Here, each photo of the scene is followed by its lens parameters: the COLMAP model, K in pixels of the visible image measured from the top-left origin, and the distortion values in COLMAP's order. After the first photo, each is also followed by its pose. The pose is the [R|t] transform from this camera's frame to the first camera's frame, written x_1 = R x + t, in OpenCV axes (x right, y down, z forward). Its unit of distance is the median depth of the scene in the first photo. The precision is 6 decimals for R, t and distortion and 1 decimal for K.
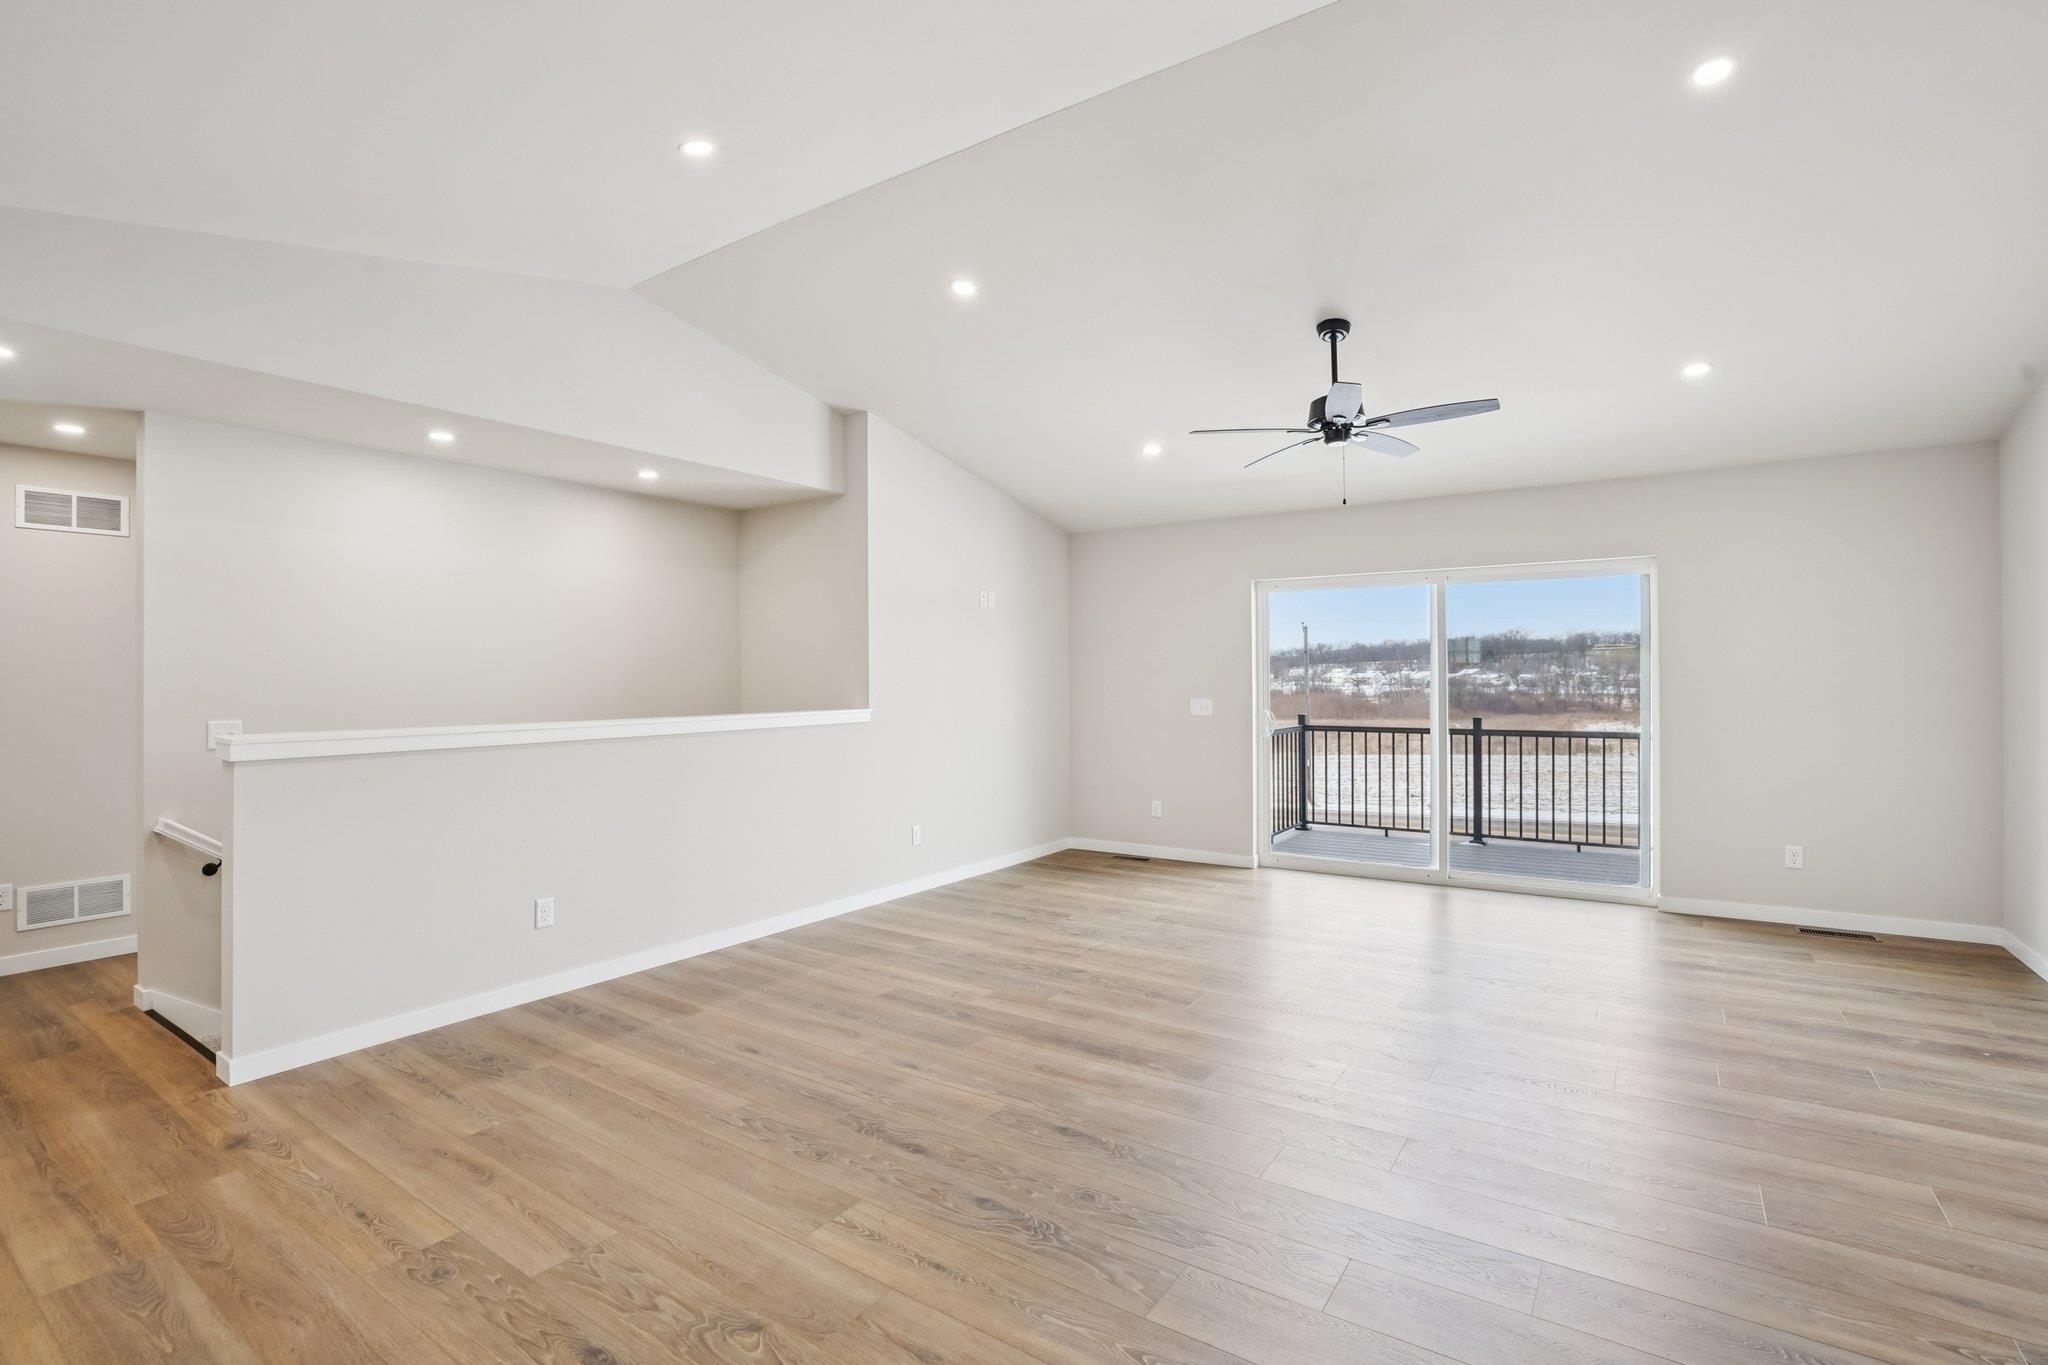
lens RADIAL K [[962.4, 0, 1013.5], [0, 962.4, 687.7], [0, 0, 1]] dist [-0.061471, 0.024692]
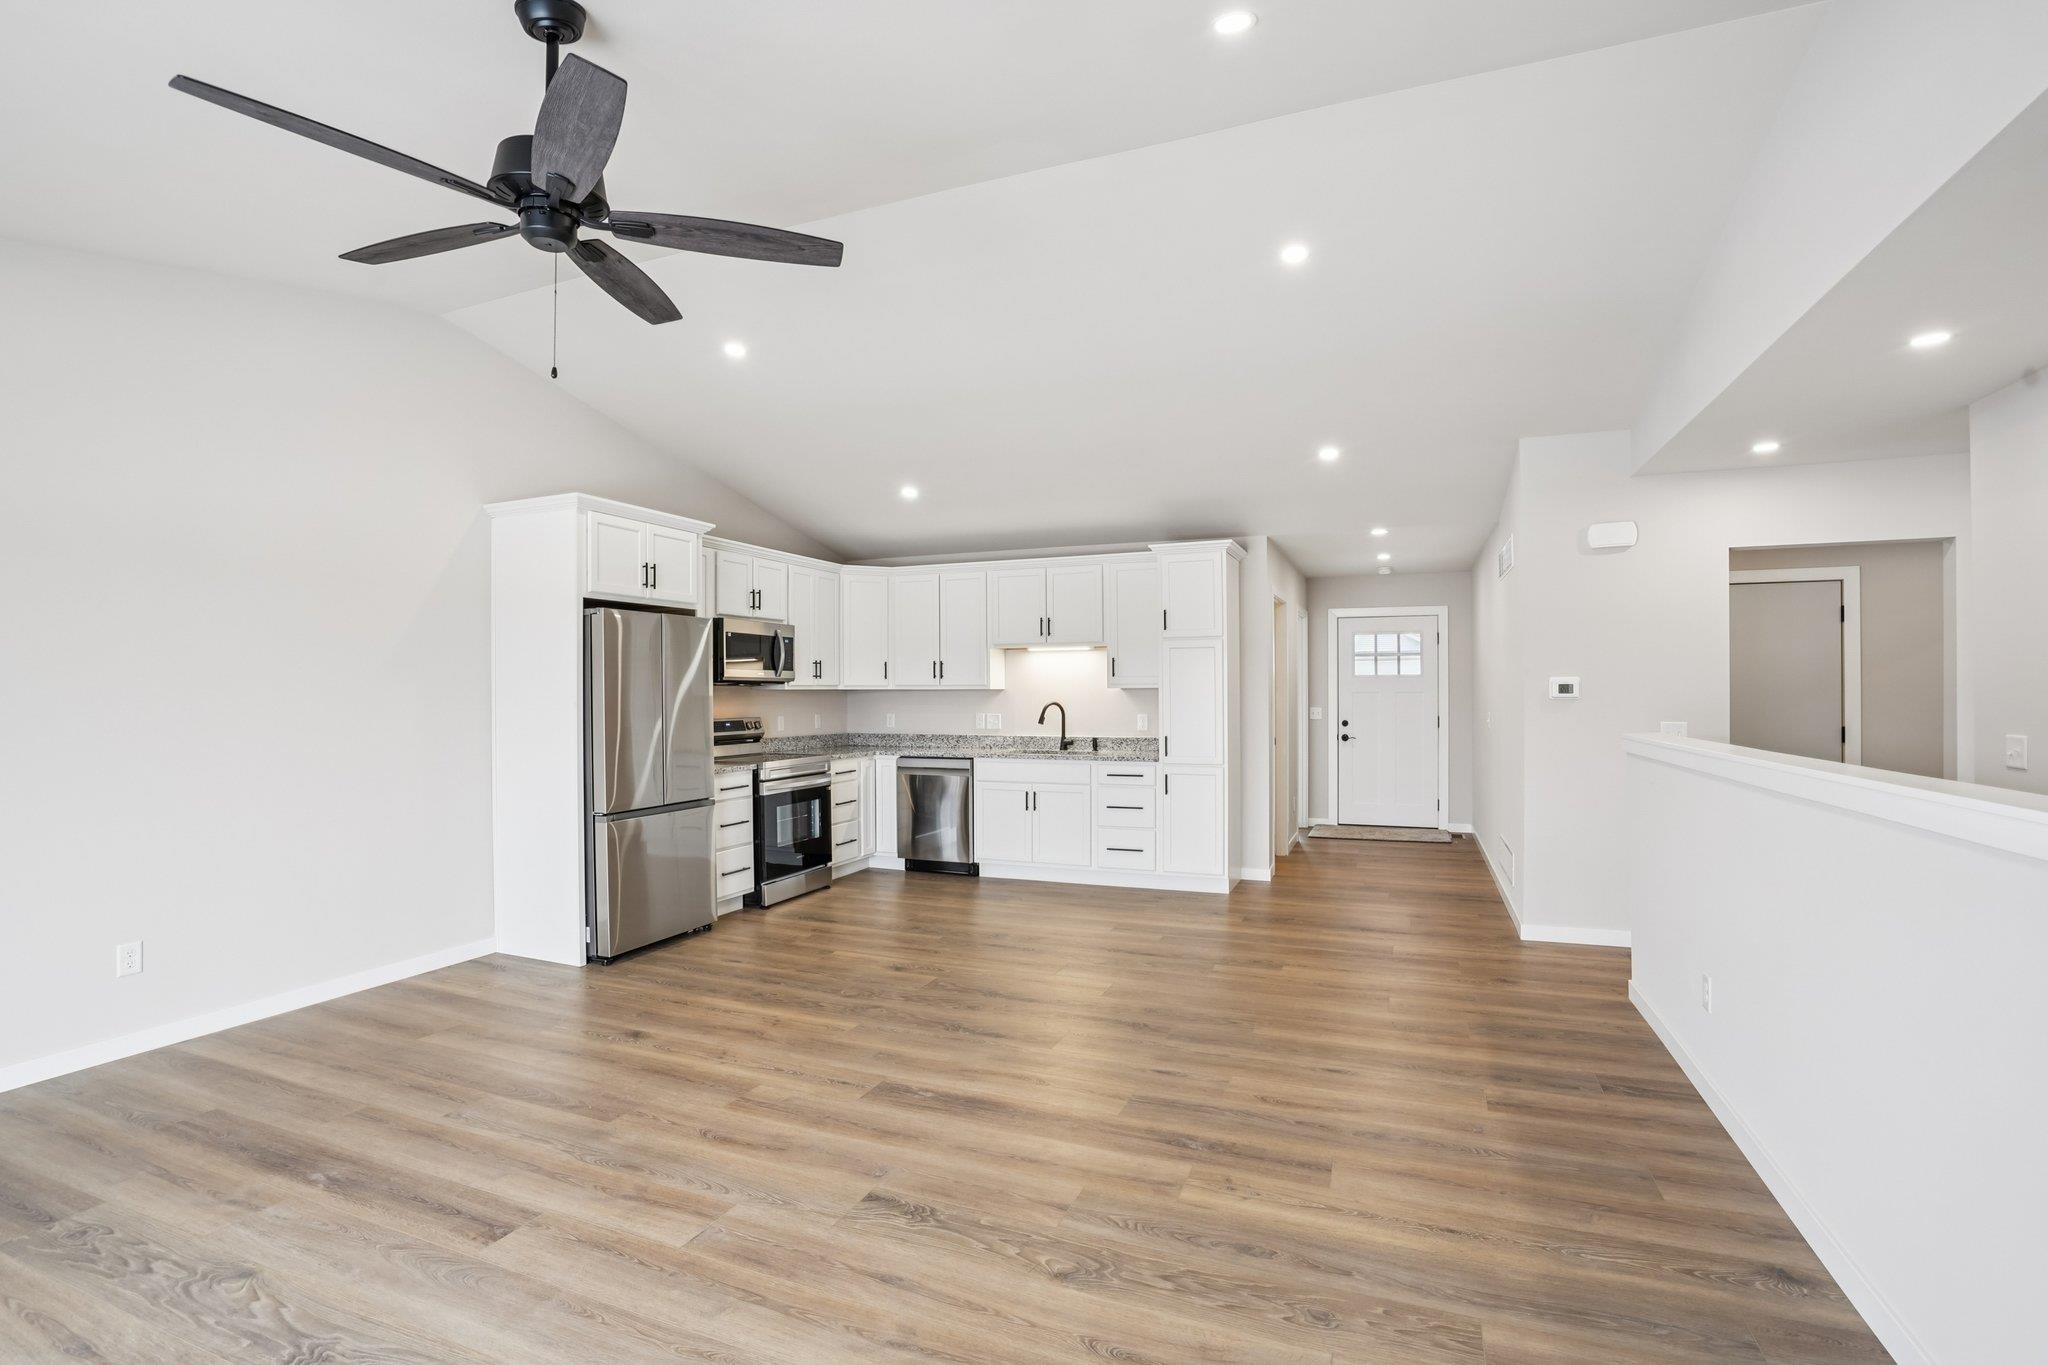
lens RADIAL K [[949.3, 0, 1015.3], [0, 949.3, 684.2], [0, 0, 1]] dist [-0.063027, 0.026372]
pose [[-0.976597, 0.009684, -0.214859, 0.162947], [0.009007, 0.999951, 0.004129, -0.016273], [0.214888, 0.002097, -0.976636, 1.215546]]
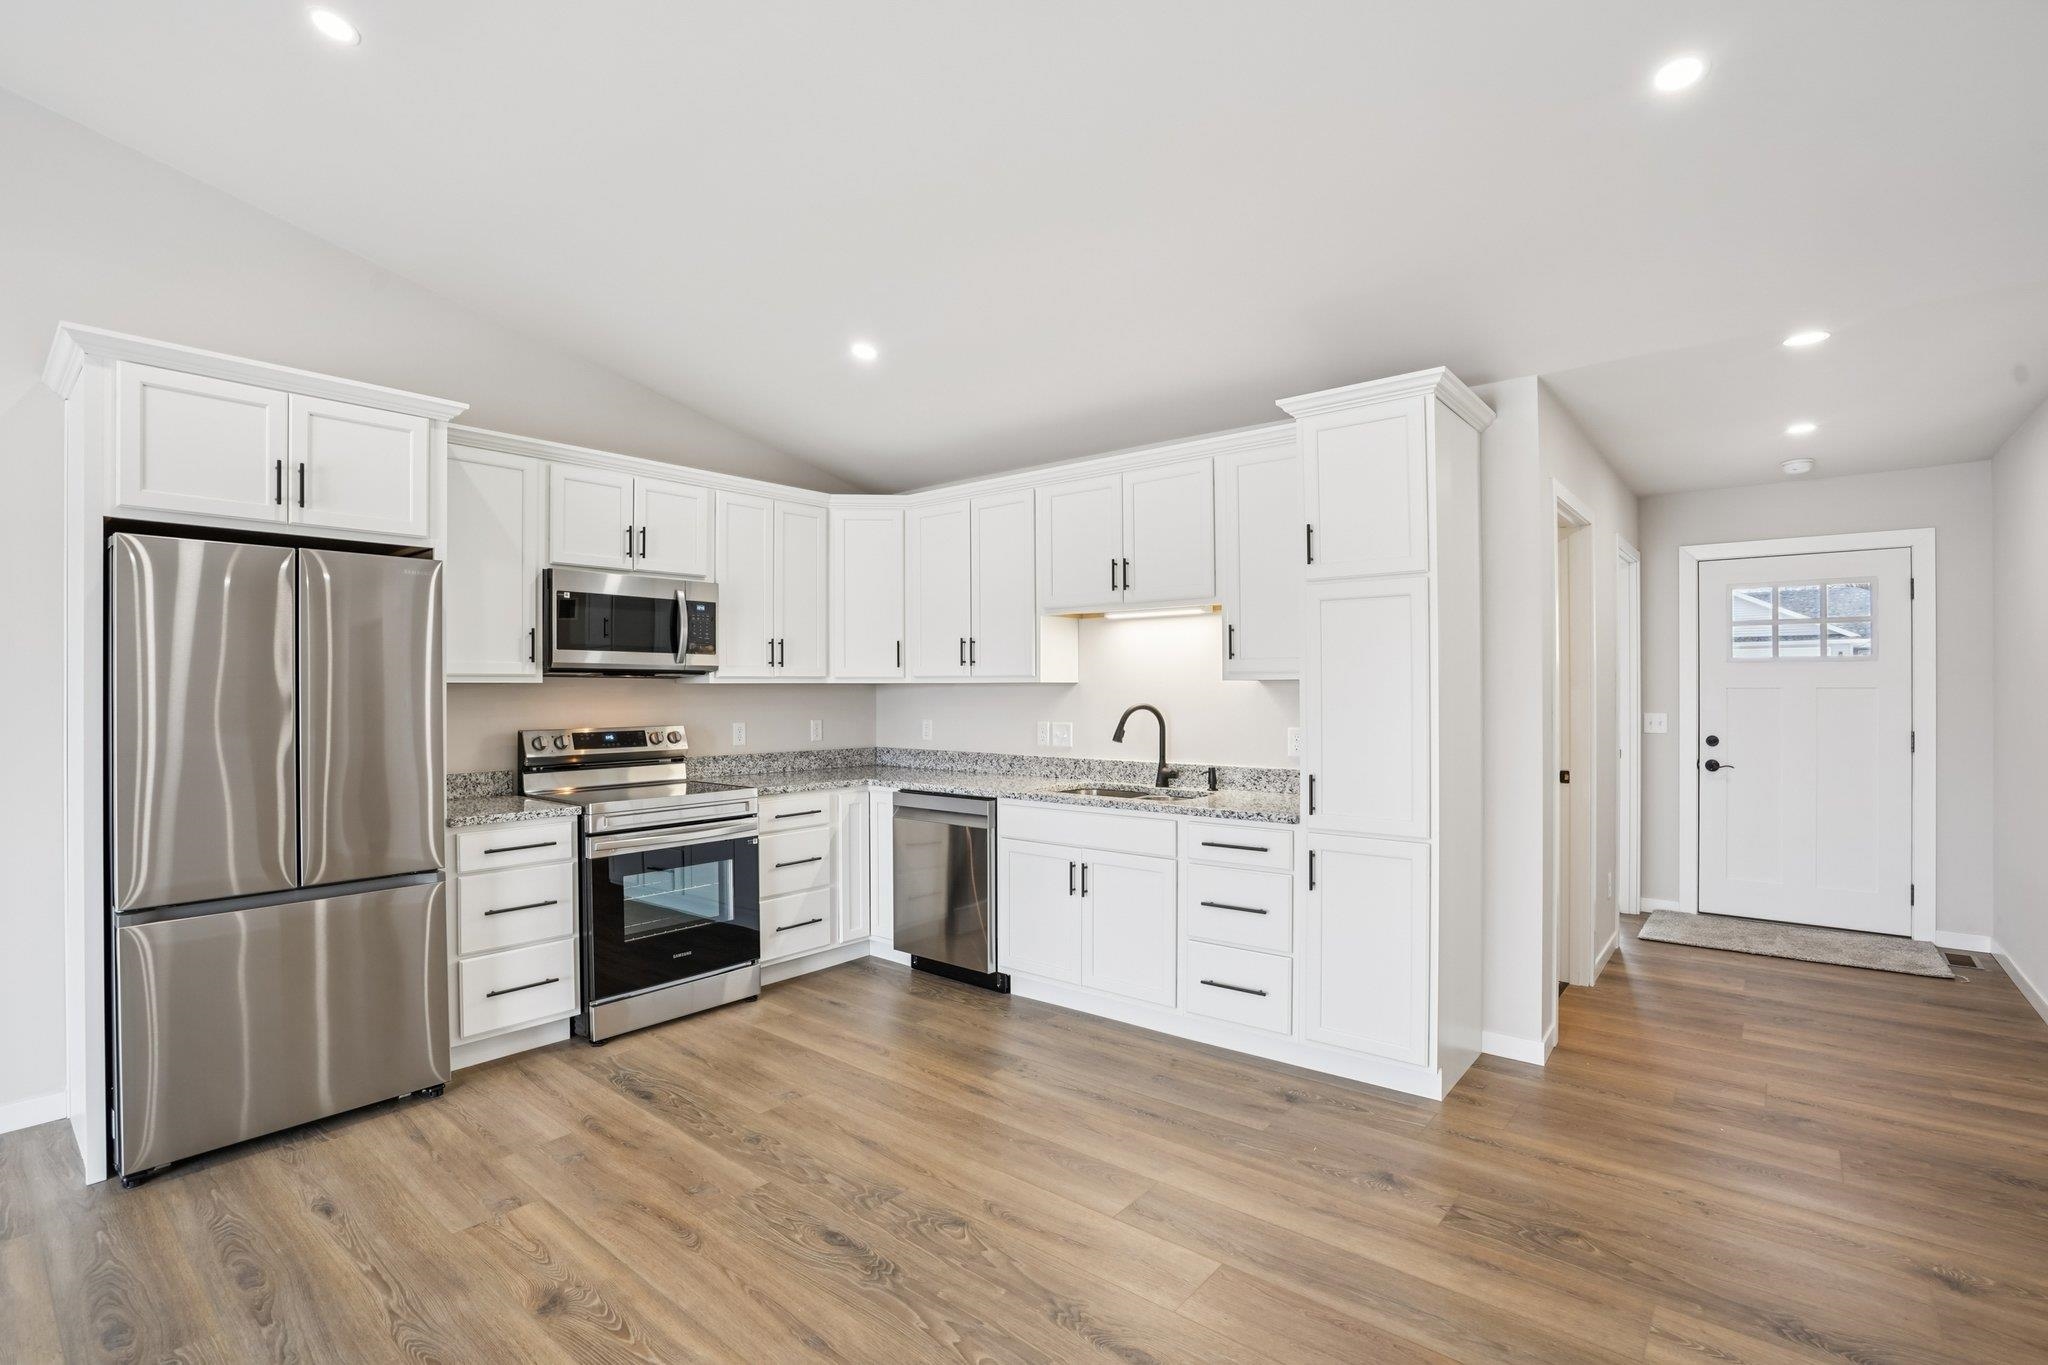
lens RADIAL K [[949.3, 0, 1015.3], [0, 949.3, 684.2], [0, 0, 1]] dist [-0.063027, 0.026372]
pose [[-0.996157, 0.011479, 0.086826, -0.144155], [0.011999, 0.999913, 0.005470, -0.007228], [-0.086755, 0.006491, -0.996208, 0.702205]]
